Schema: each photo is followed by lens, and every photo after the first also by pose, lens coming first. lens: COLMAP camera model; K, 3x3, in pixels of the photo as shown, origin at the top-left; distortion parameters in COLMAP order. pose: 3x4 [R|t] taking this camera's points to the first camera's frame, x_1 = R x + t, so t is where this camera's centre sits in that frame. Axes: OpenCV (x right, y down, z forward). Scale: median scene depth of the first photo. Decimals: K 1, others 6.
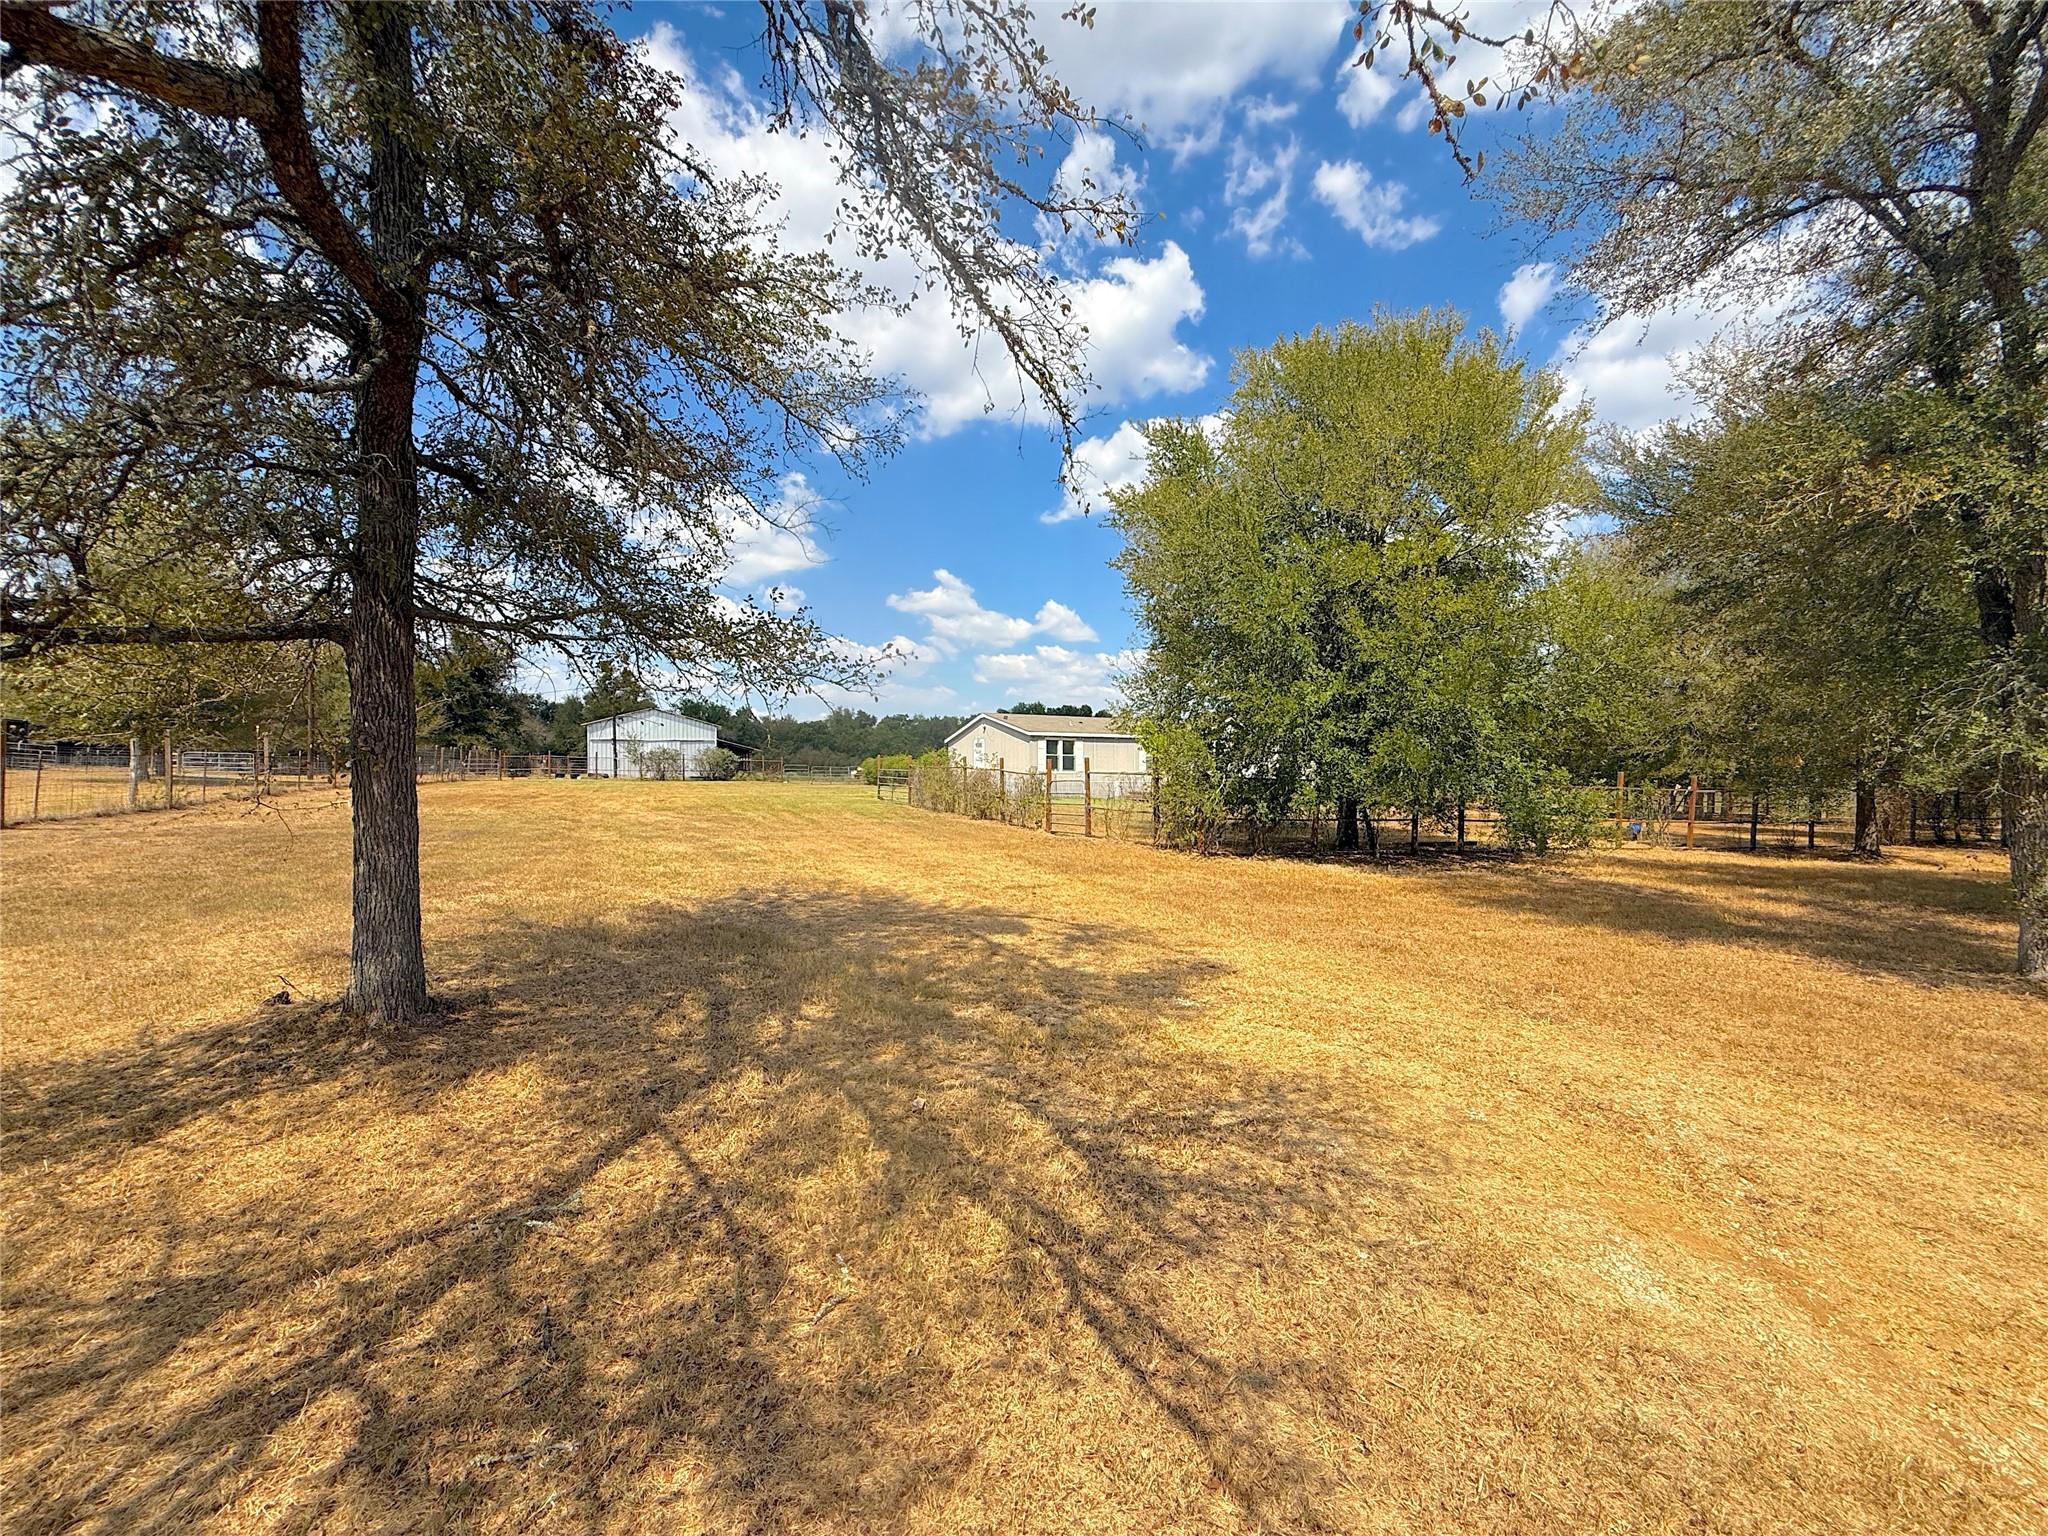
lens RADIAL K [[815.1, 0, 1018.7], [0, 815.1, 772.7], [0, 0, 1]] dist [-0.001761, 0.000822]
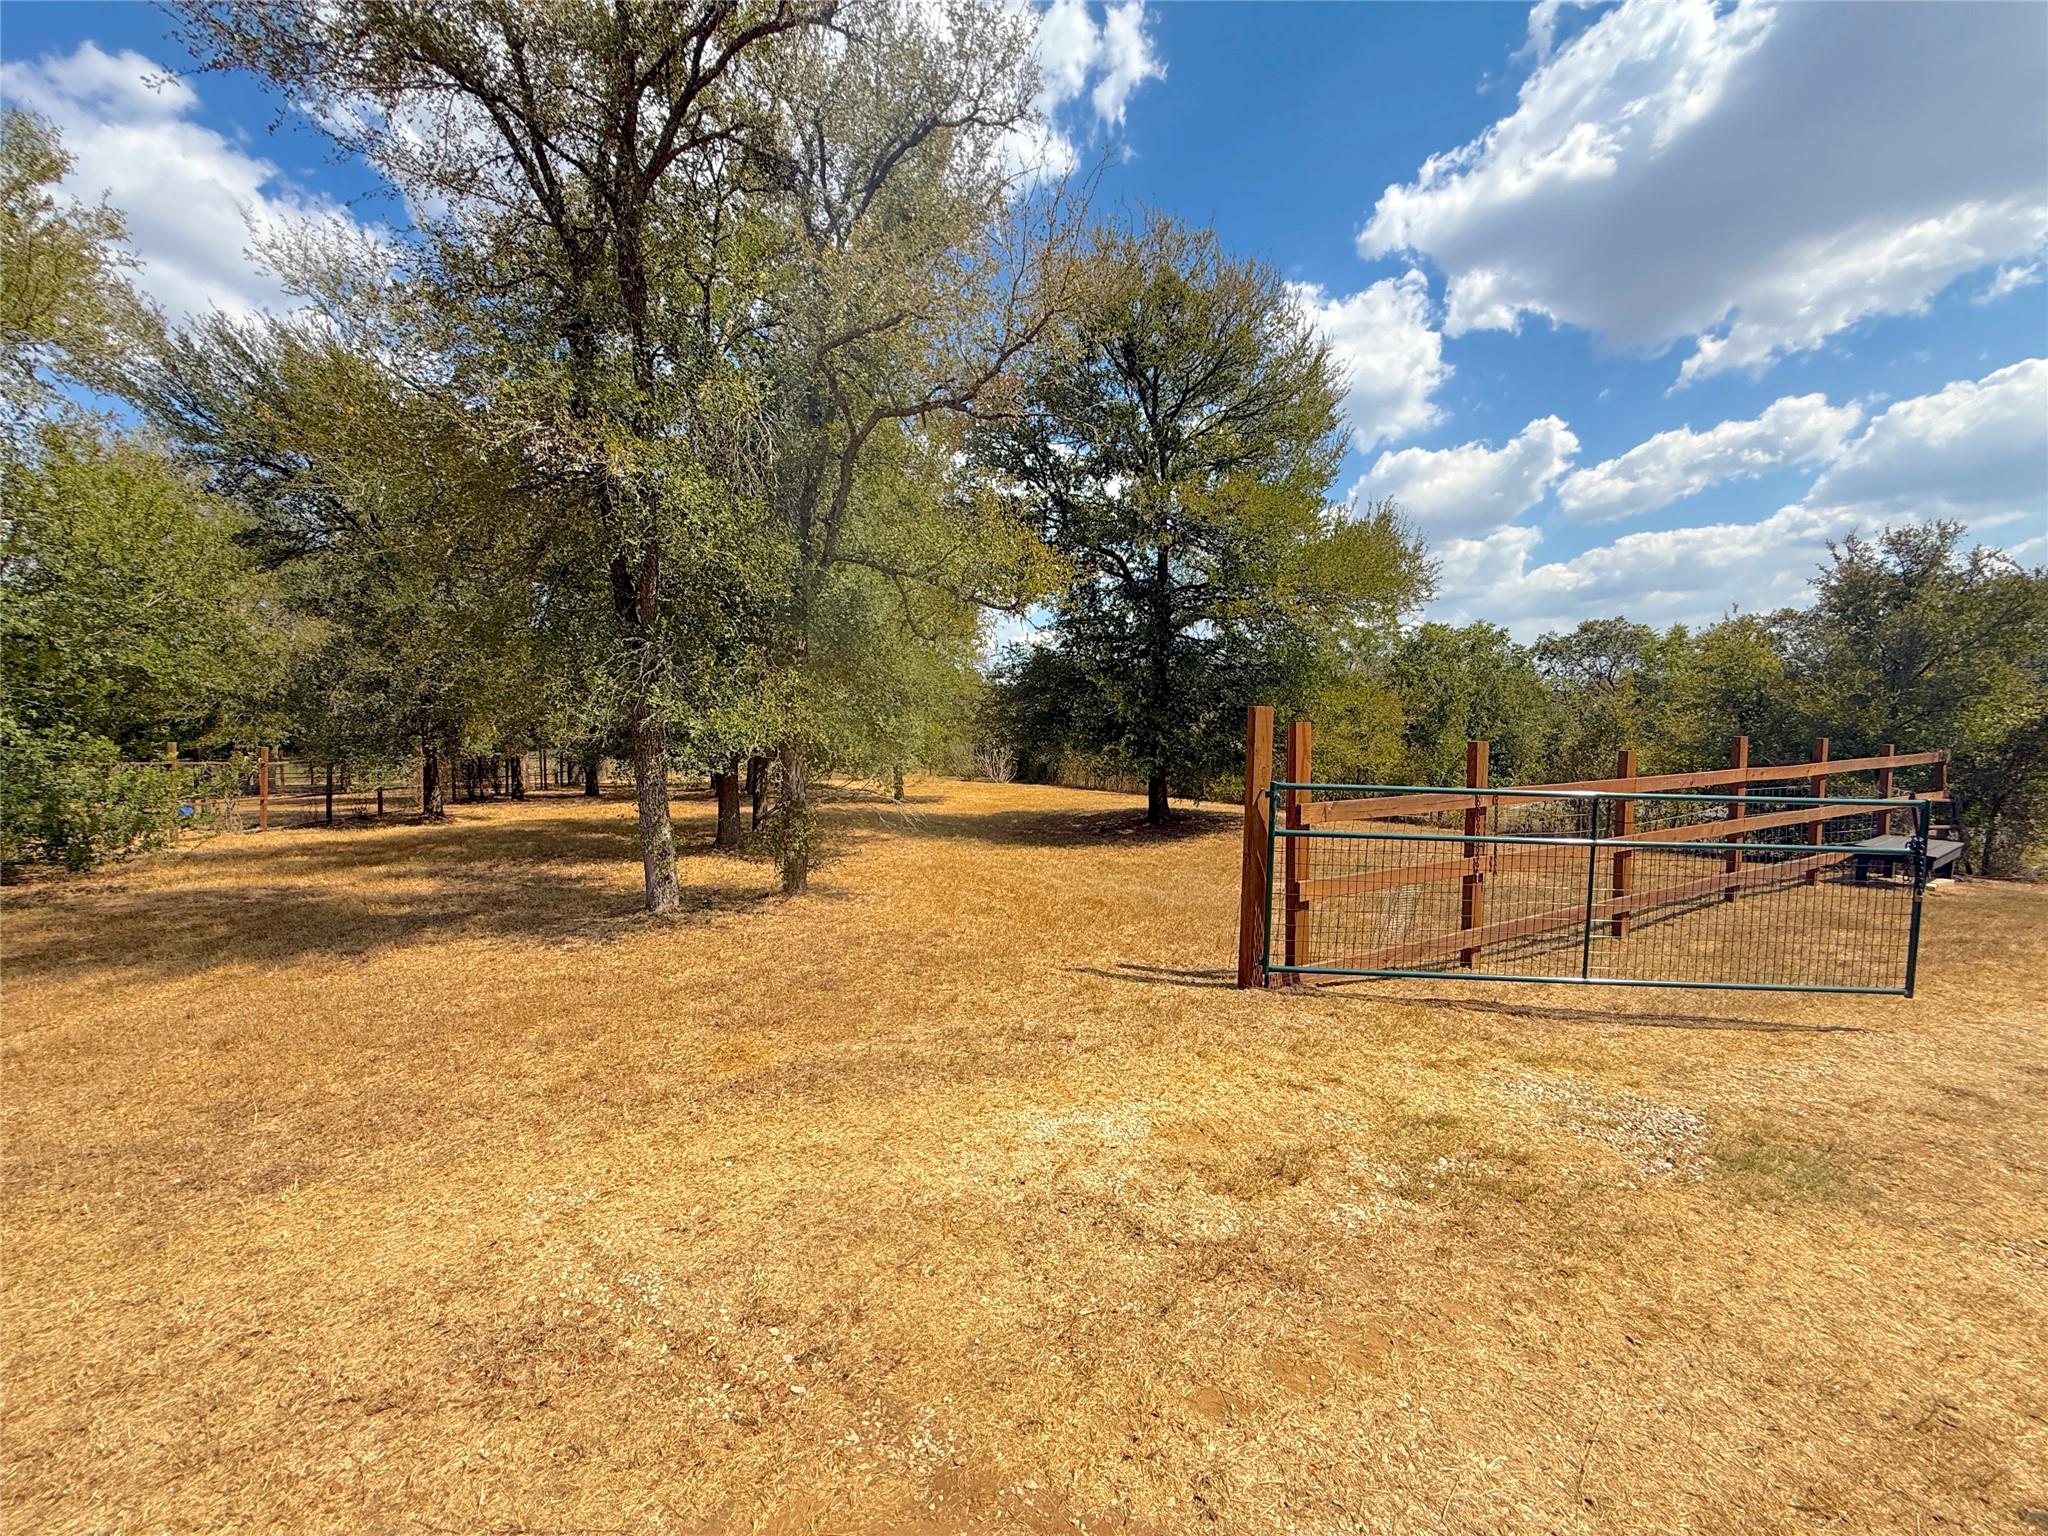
lens RADIAL K [[815.1, 0, 1018.7], [0, 815.1, 772.7], [0, 0, 1]] dist [-0.001761, 0.000822]
pose [[0.095105, -0.048221, 0.994299, 0.039056], [0.010036, 0.998822, 0.047480, -0.000726], [-0.995417, 0.005463, 0.095477, 0.115214]]
